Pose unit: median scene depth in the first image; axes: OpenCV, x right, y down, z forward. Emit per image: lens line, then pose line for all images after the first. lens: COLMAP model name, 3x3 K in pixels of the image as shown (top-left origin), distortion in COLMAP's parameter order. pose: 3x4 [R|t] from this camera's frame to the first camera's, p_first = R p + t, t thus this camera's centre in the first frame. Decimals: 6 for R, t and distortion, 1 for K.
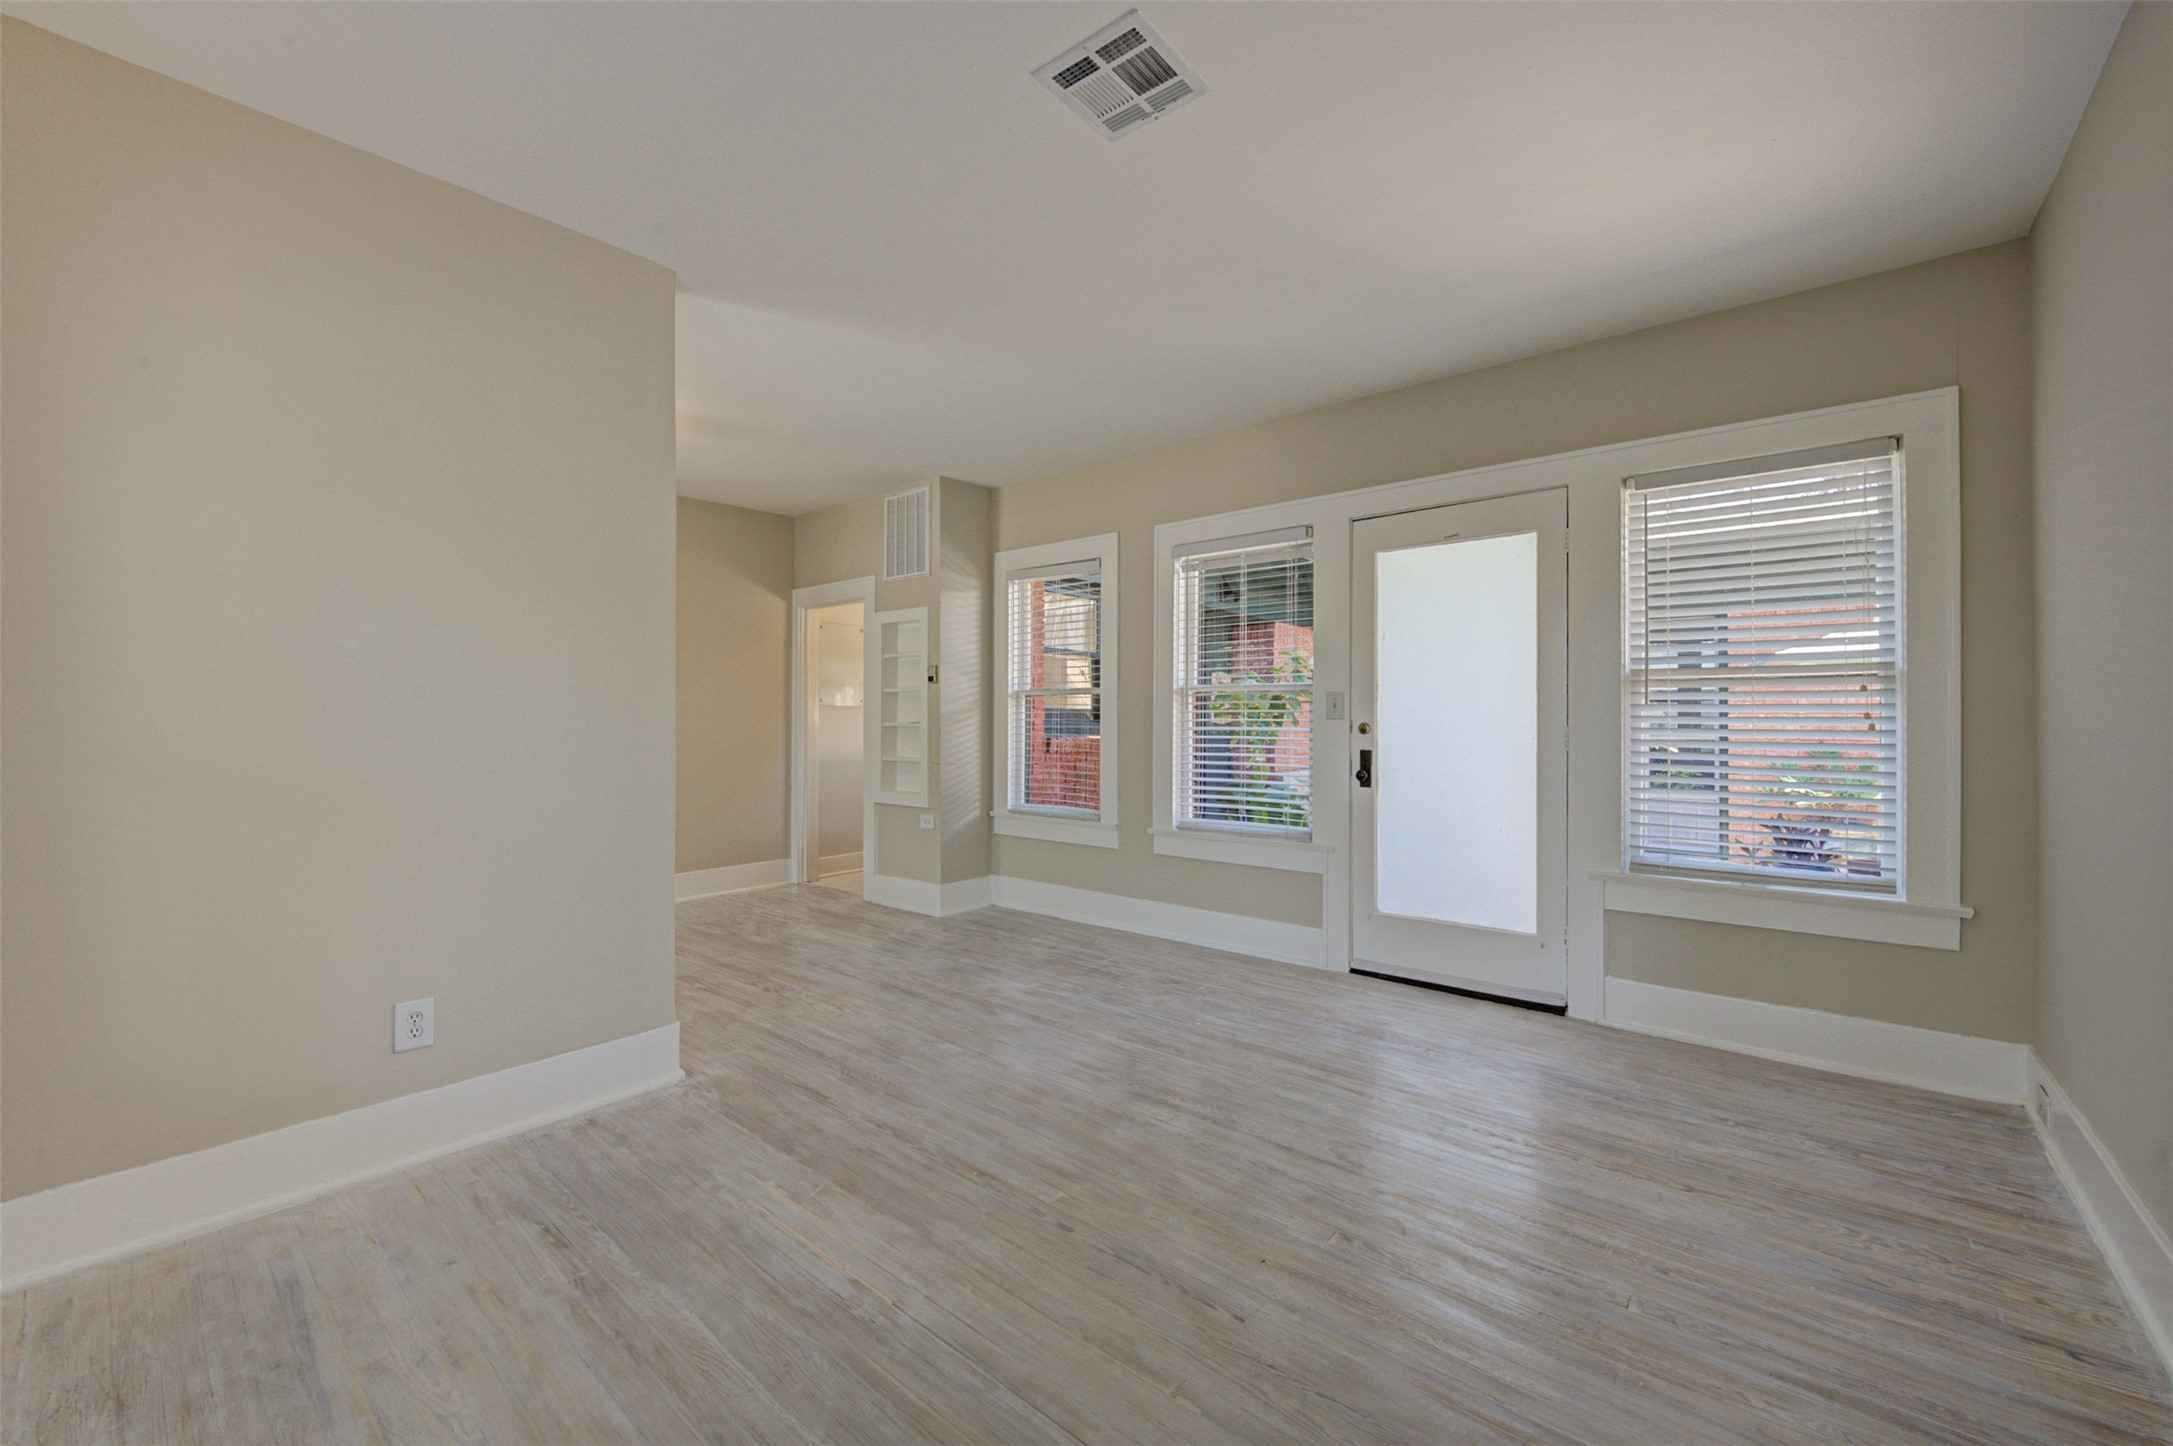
lens RADIAL K [[860.6, 0, 1088.7], [0, 860.6, 733.6], [0, 0, 1]] dist [-0.000422, -0.005472]
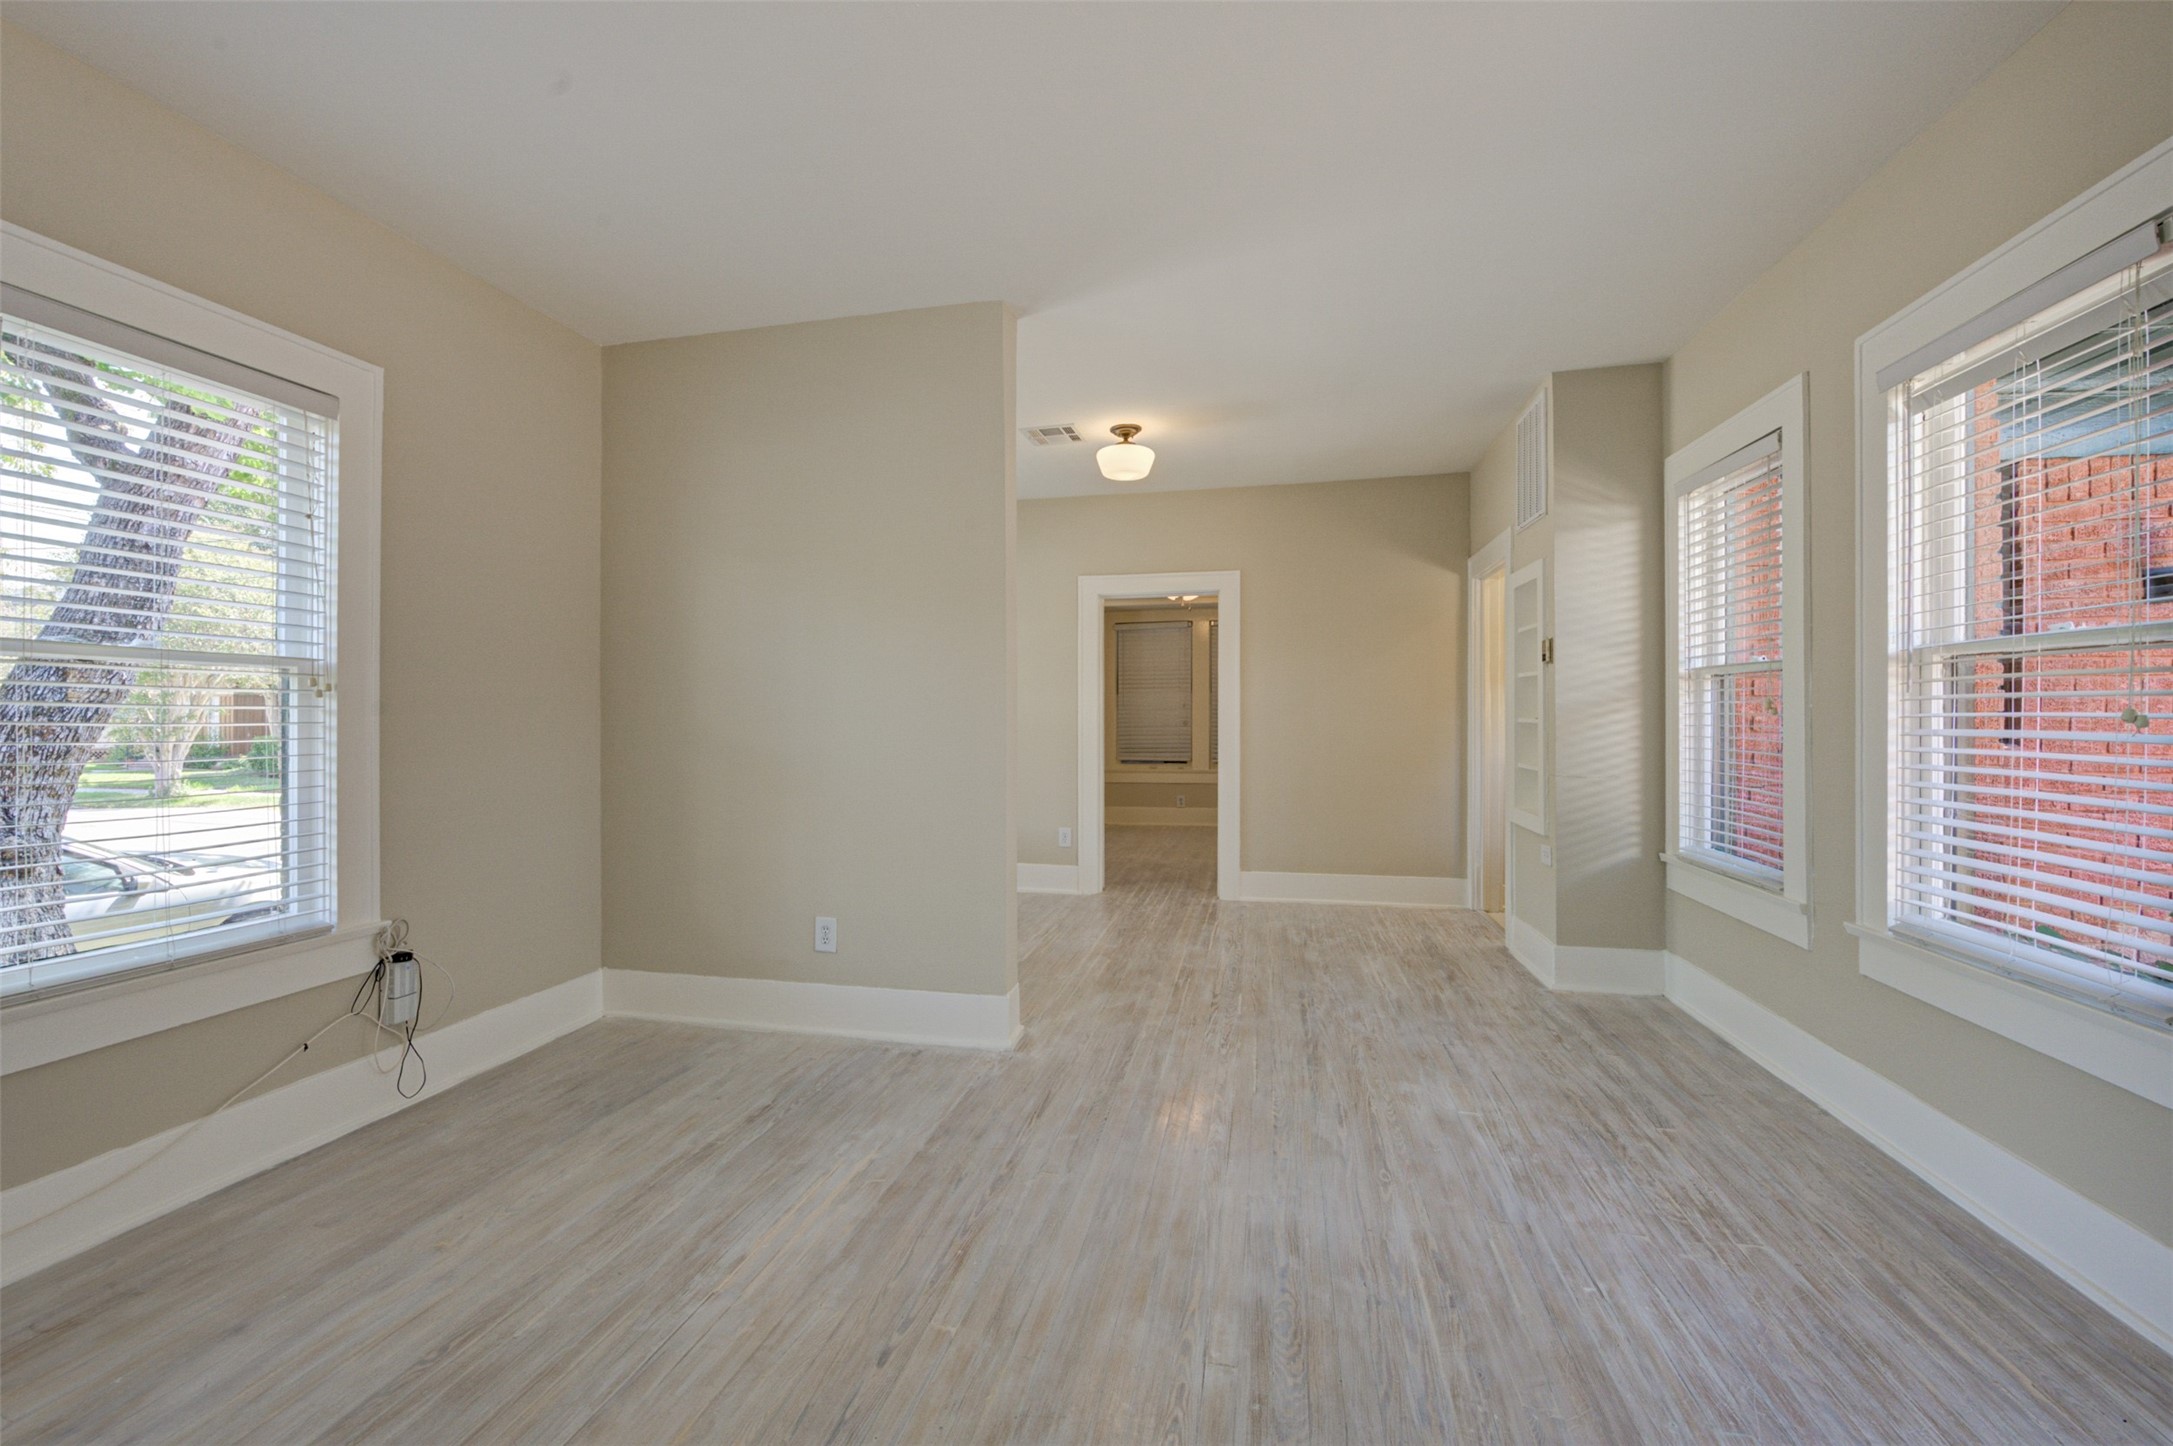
lens RADIAL K [[905.6, 0, 1086.5], [0, 905.6, 723.0], [0, 0, 1]] dist [-0.000761, -0.007291]
pose [[0.456302, 0.007924, -0.889790, 0.434869], [-0.011709, 0.999927, 0.002900, -0.008457], [0.889748, 0.009096, 0.456362, 0.426980]]
